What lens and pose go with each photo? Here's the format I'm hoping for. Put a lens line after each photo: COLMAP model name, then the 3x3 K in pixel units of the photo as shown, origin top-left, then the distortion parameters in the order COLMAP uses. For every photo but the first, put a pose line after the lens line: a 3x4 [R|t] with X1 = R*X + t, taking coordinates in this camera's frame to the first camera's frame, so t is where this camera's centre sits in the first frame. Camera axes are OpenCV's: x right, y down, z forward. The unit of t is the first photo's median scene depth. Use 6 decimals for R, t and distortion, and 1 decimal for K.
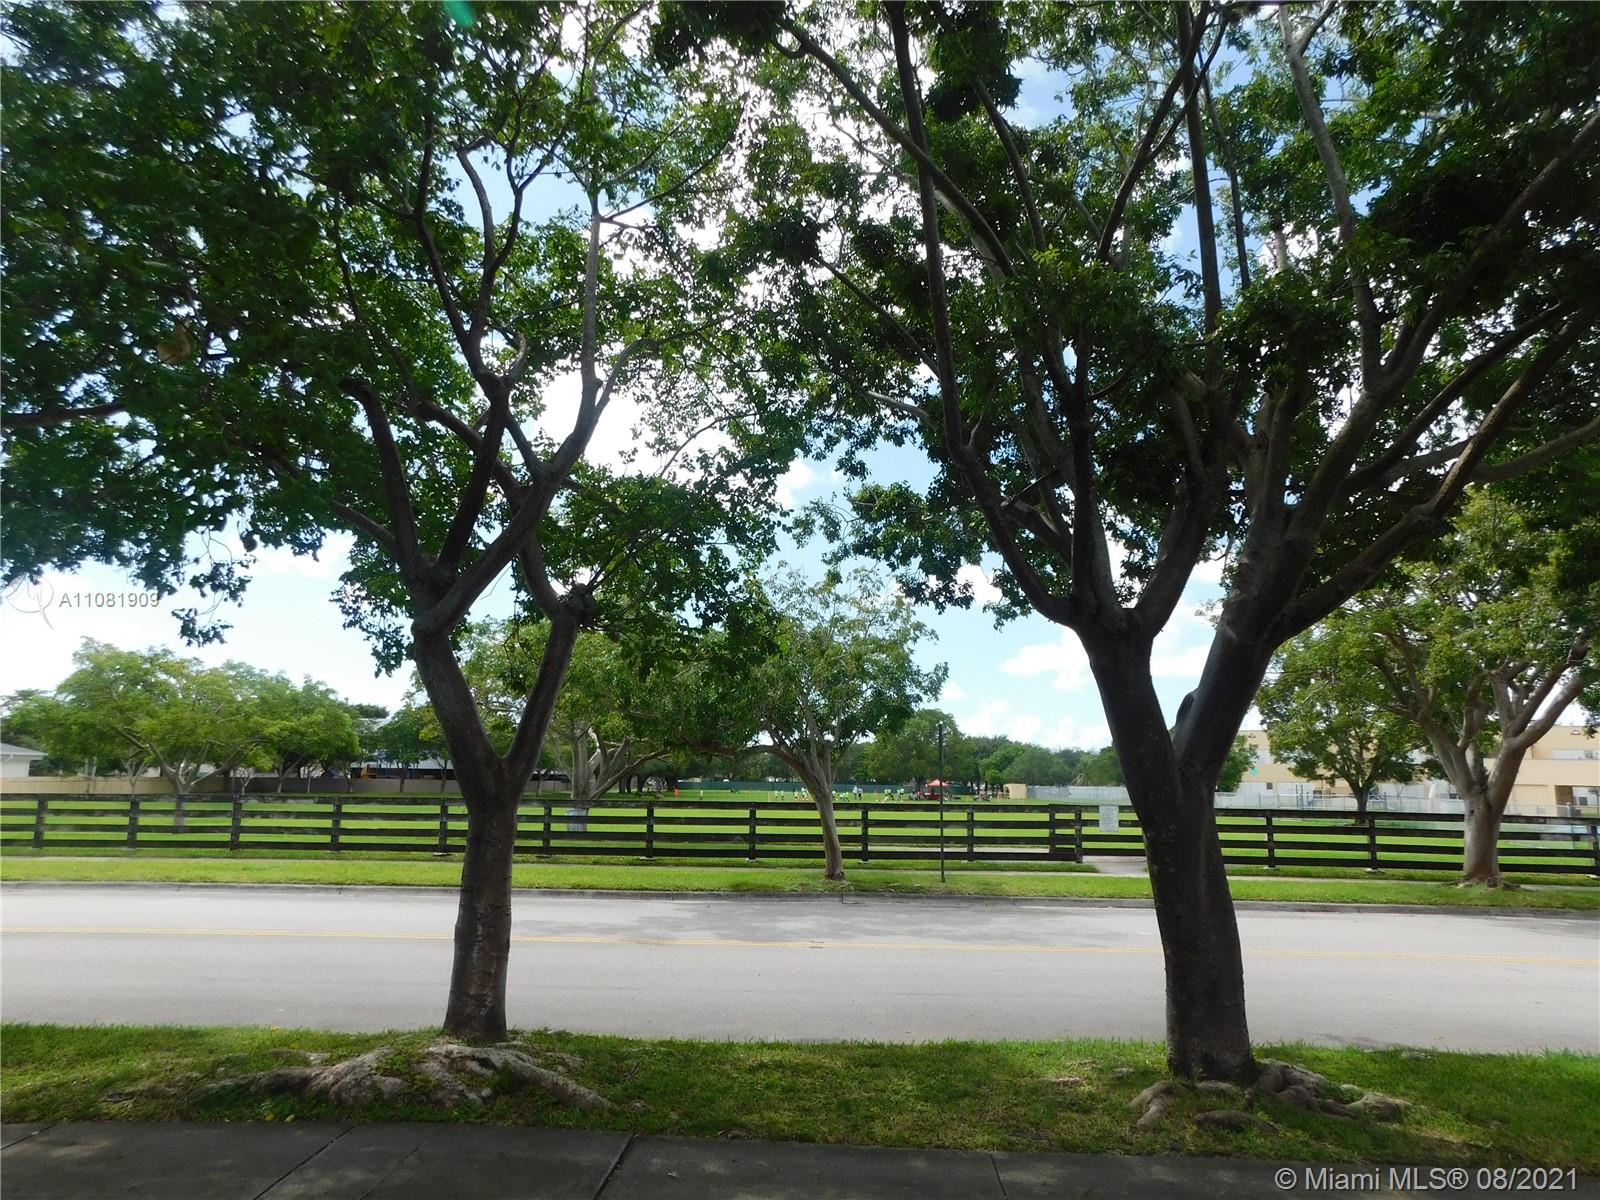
lens RADIAL K [[1081.0, 0, 807.9], [0, 1081.0, 590.9], [0, 0, 1]] dist [-0.045256, 0.053630]
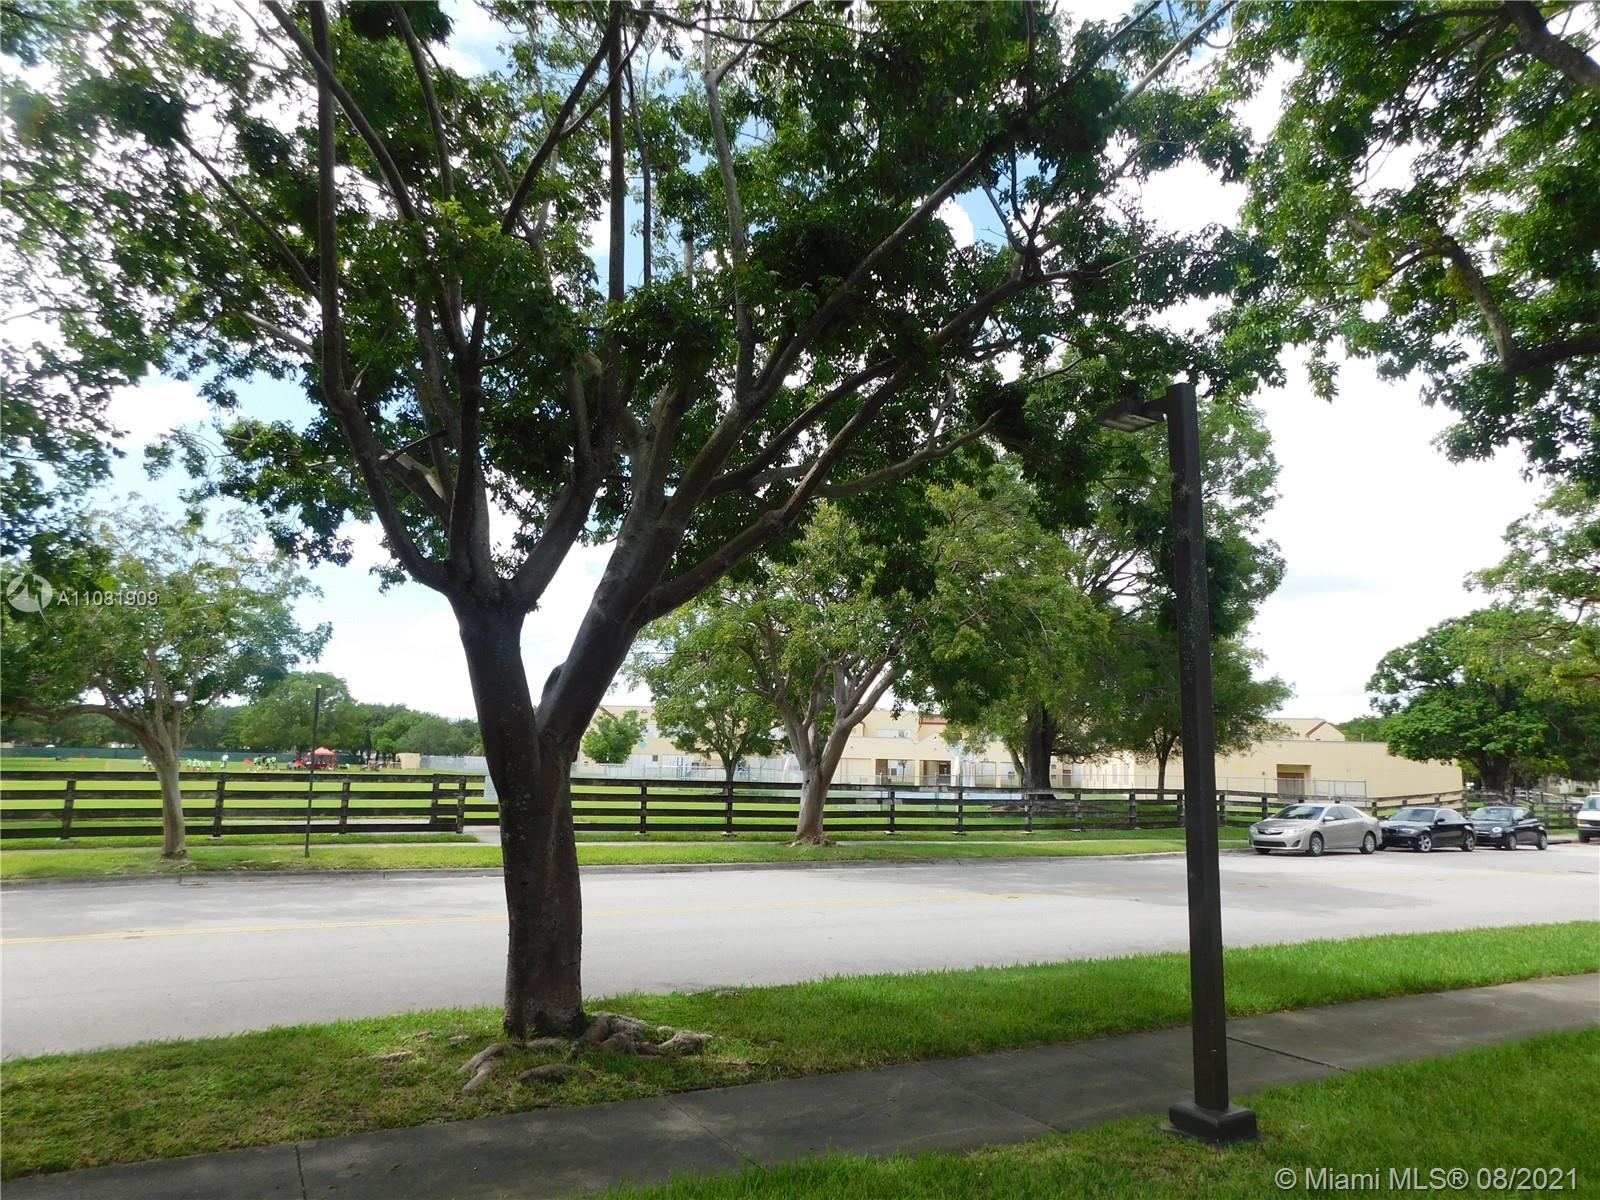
lens RADIAL K [[1081.0, 0, 795.1], [0, 1081.0, 592.9], [0, 0, 1]] dist [-0.045256, 0.053630]
pose [[0.864700, 0.079846, 0.495902, 0.025294], [-0.093946, 0.995571, 0.003514, -0.000047], [-0.493425, -0.049627, 0.868371, -0.003609]]
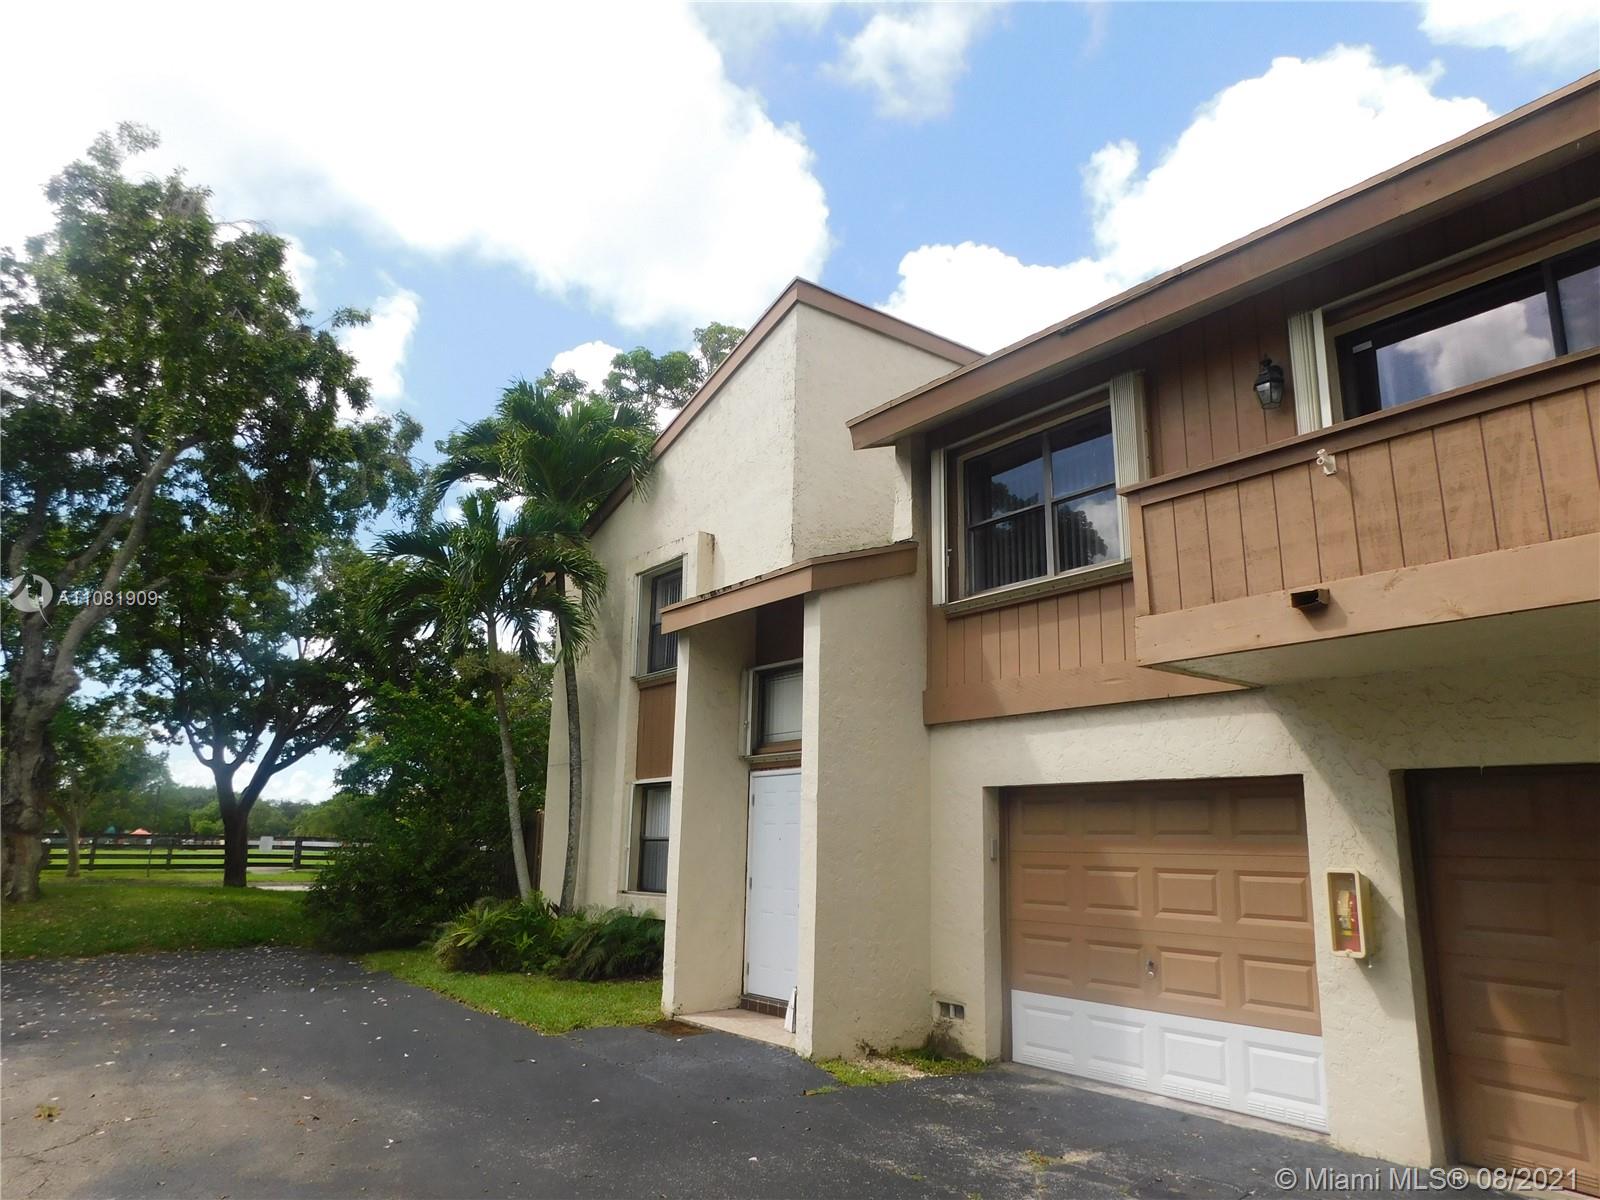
lens RADIAL K [[1081.0, 0, 794.9], [0, 1081.0, 599.9], [0, 0, 1]] dist [-0.045256, 0.053630]
pose [[0.791040, 0.133523, 0.597016, -0.274446], [-0.108153, 0.991042, -0.078346, -0.296455], [-0.602129, -0.002594, 0.798395, -1.983097]]
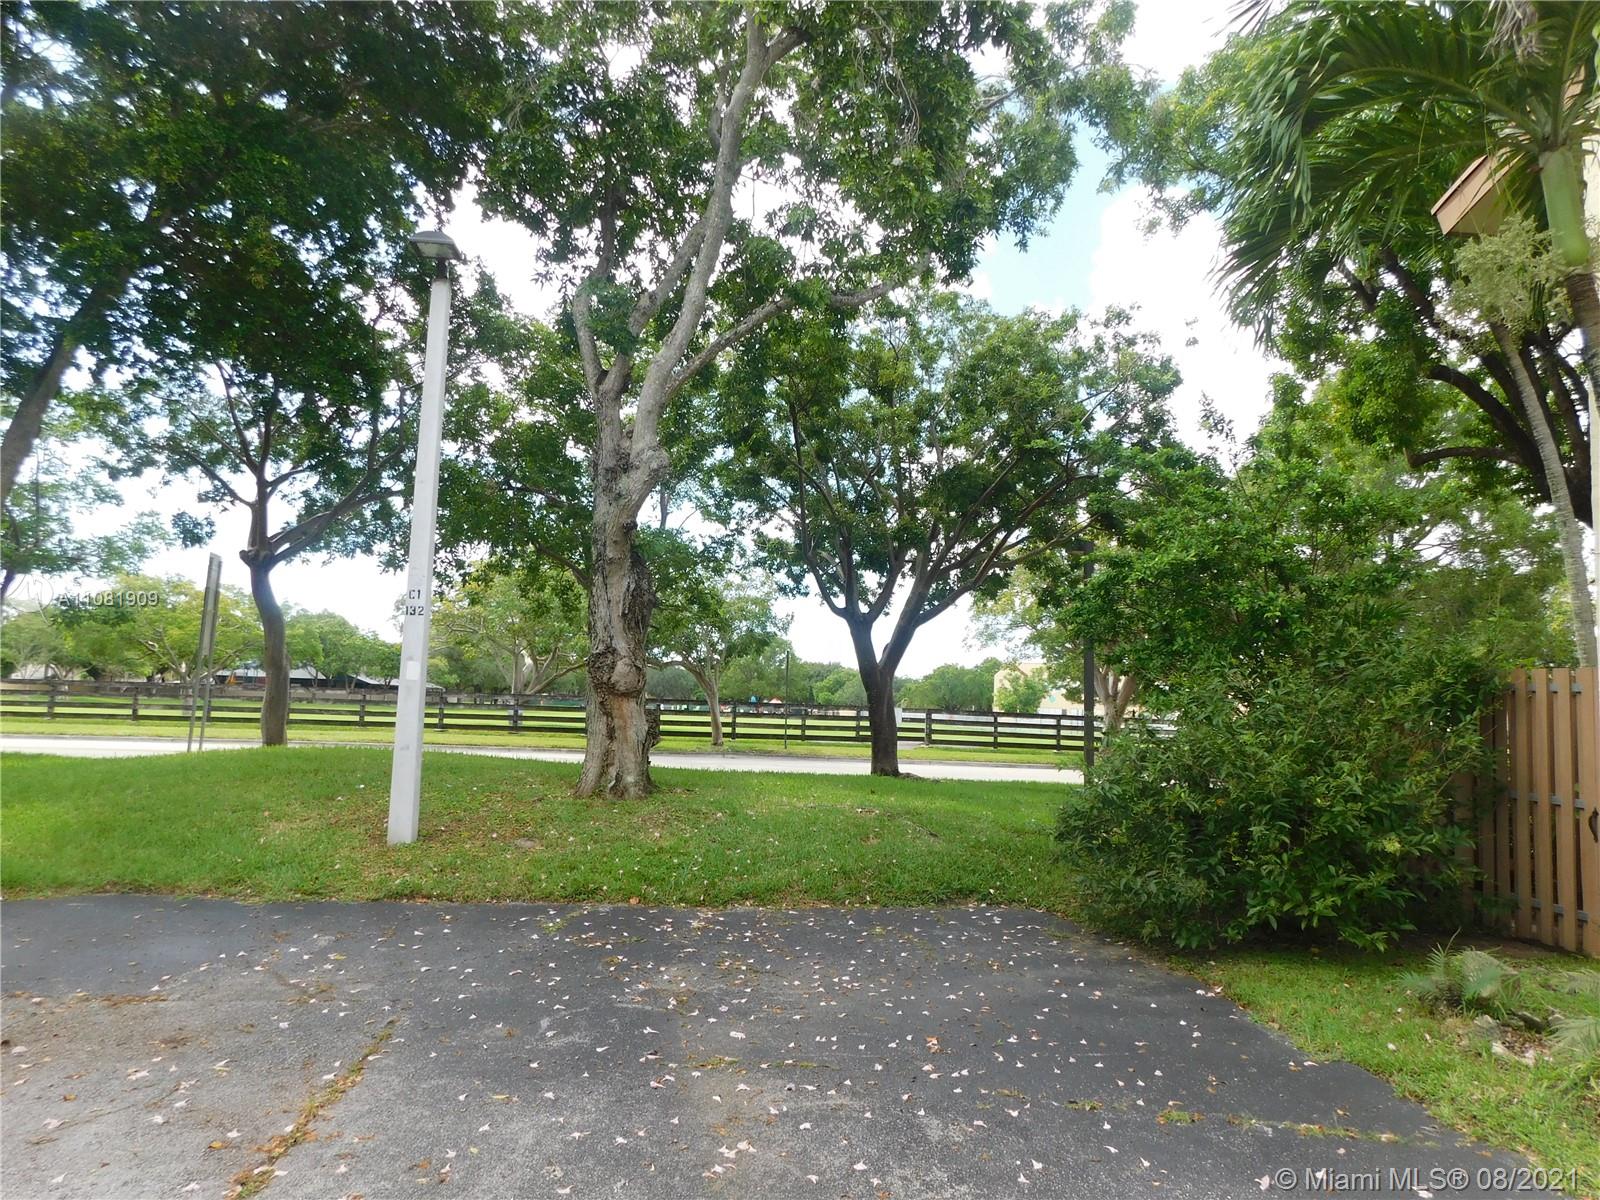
lens RADIAL K [[1081.0, 0, 811.7], [0, 1081.0, 590.5], [0, 0, 1]] dist [-0.045256, 0.053630]
pose [[0.988123, 0.037386, 0.149047, -0.165736], [-0.047731, 0.996648, 0.066448, -0.143631], [-0.146063, -0.072773, 0.986595, -1.127569]]
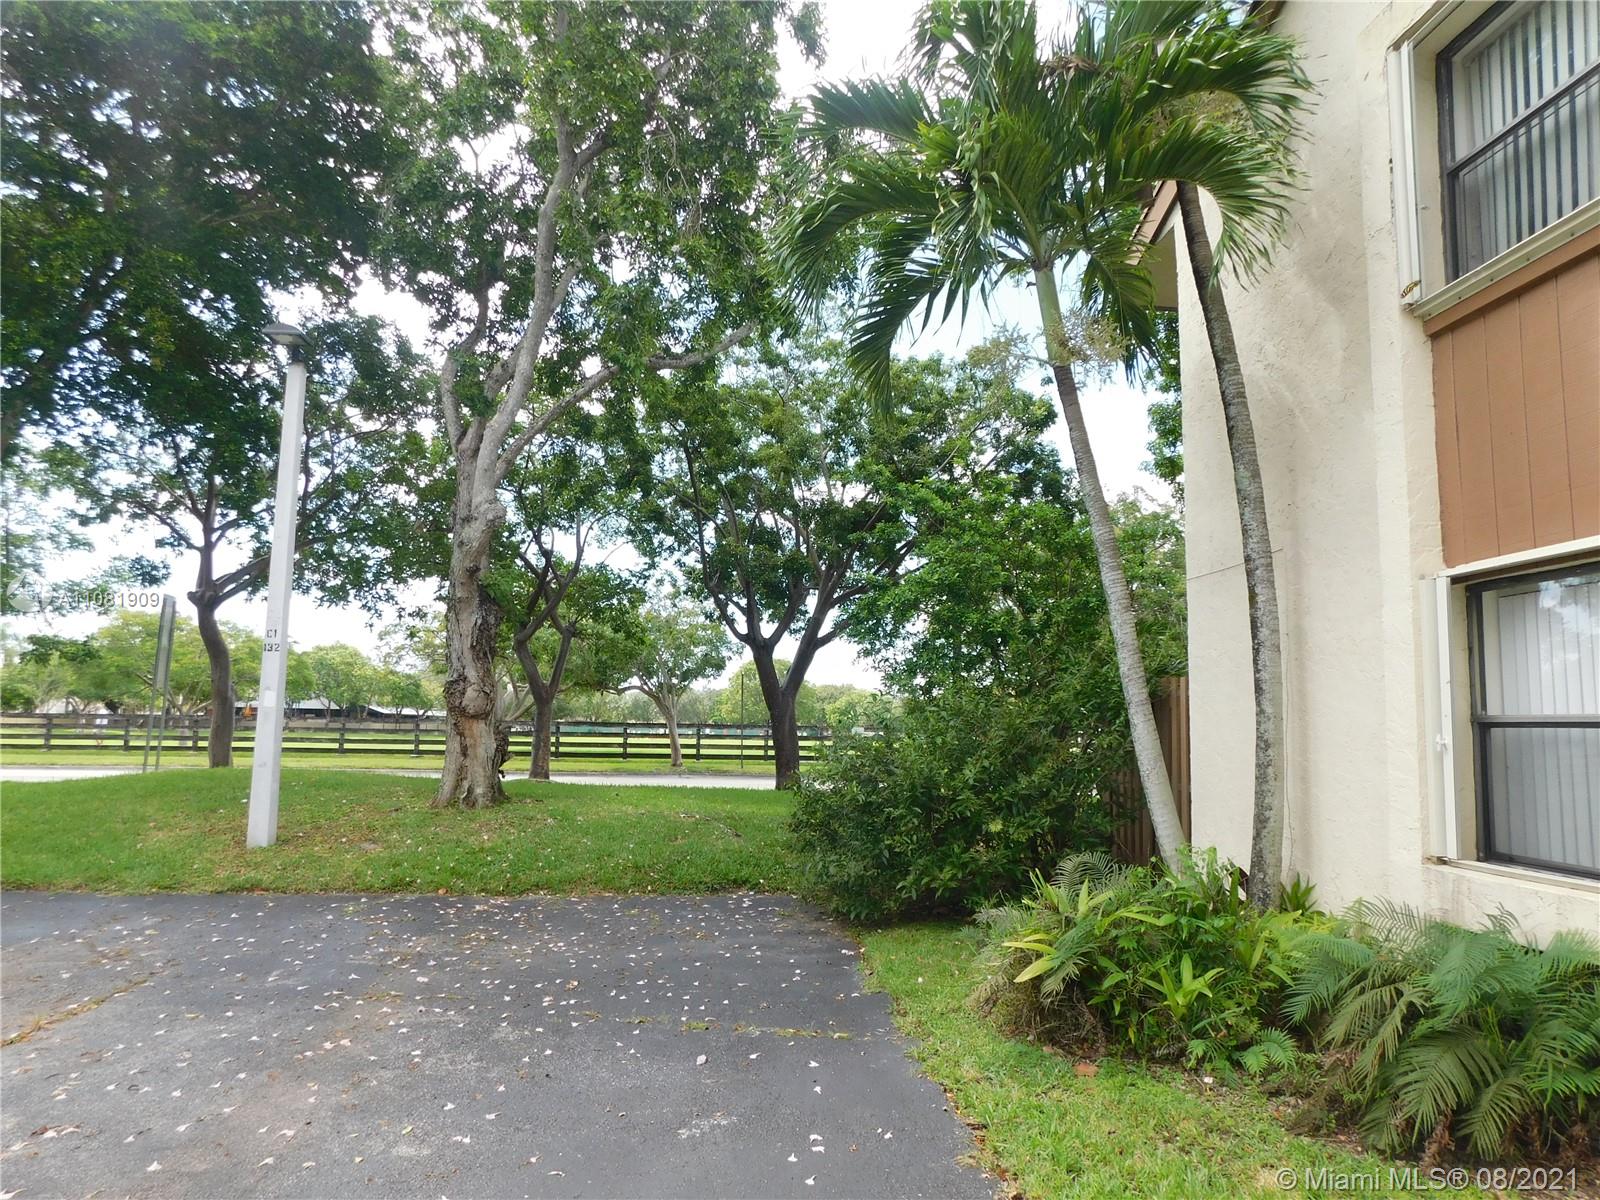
lens RADIAL K [[1081.0, 0, 811.7], [0, 1081.0, 592.9], [0, 0, 1]] dist [-0.045256, 0.053630]
pose [[0.991433, 0.021151, 0.128895, 0.022556], [-0.027669, 0.998416, 0.048989, -0.169423], [-0.127655, -0.052136, 0.990447, -1.291120]]
